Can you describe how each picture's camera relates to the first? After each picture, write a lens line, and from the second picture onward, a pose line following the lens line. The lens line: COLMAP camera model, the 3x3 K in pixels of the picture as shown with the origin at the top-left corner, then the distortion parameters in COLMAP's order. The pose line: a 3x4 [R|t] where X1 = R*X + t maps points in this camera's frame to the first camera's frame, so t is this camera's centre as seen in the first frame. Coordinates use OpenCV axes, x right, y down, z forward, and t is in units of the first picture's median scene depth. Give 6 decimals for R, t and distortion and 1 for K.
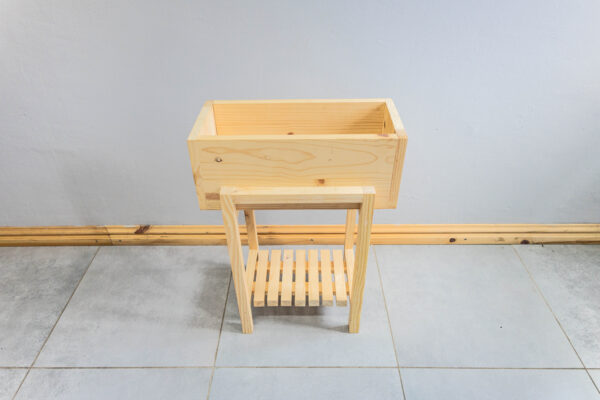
lens RADIAL K [[409.2, 0, 300.0], [0, 409.2, 200.0], [0, 0, 1]] dist [0.043767, -0.046797]
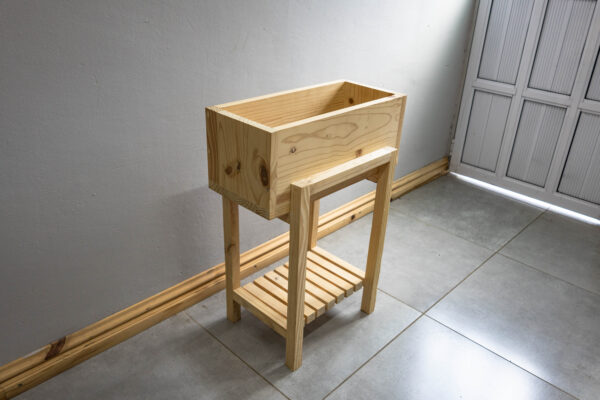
lens RADIAL K [[487.4, 0, 300.0], [0, 487.4, 200.0], [0, 0, 1]] dist [-0.004399, -0.006048]
pose [[0.684164, -0.284558, 0.671525, -0.683288], [0.388496, 0.921435, -0.005351, 0.011678], [-0.617244, 0.264546, 0.740962, 0.156182]]
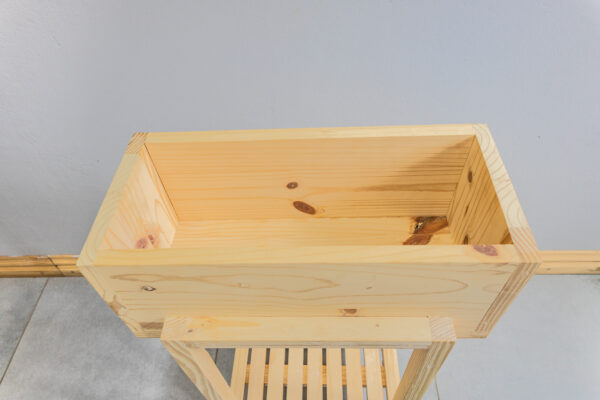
lens RADIAL K [[409.2, 0, 300.0], [0, 409.2, 200.0], [0, 0, 1]] dist [0.043767, -0.046797]
pose [[0.999085, -0.012901, -0.040774, 0.007835], [0.021695, 0.974520, 0.223249, -0.226655], [0.036854, -0.223930, 0.973908, 0.385243]]
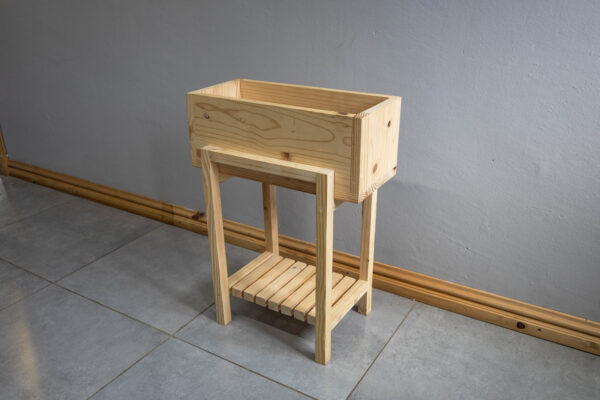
lens RADIAL K [[540.0, 0, 300.0], [0, 540.0, 200.0], [0, 0, 1]] dist [-0.009198, -0.005534]
pose [[0.855646, 0.211475, -0.472385, 0.533727], [-0.307827, 0.941670, -0.136015, 0.166610], [0.416067, 0.261793, 0.870834, -0.065744]]
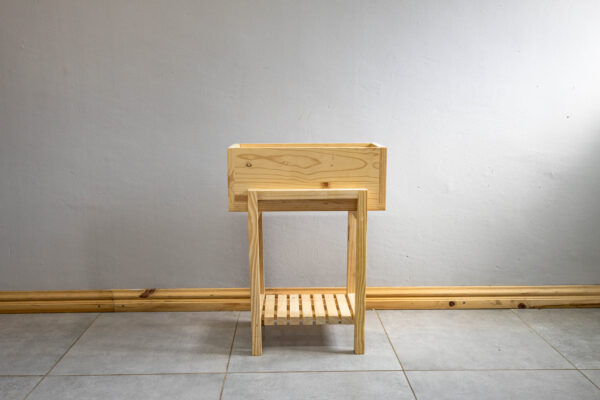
lens RADIAL K [[557.3, 0, 300.0], [0, 557.3, 200.0], [0, 0, 1]] dist [0.020544, -0.001062]
pose [[0.999333, 0.004620, 0.036224, -0.069973], [0.012535, 0.888298, -0.459097, 0.606086], [-0.034299, 0.459245, 0.887647, -0.409182]]
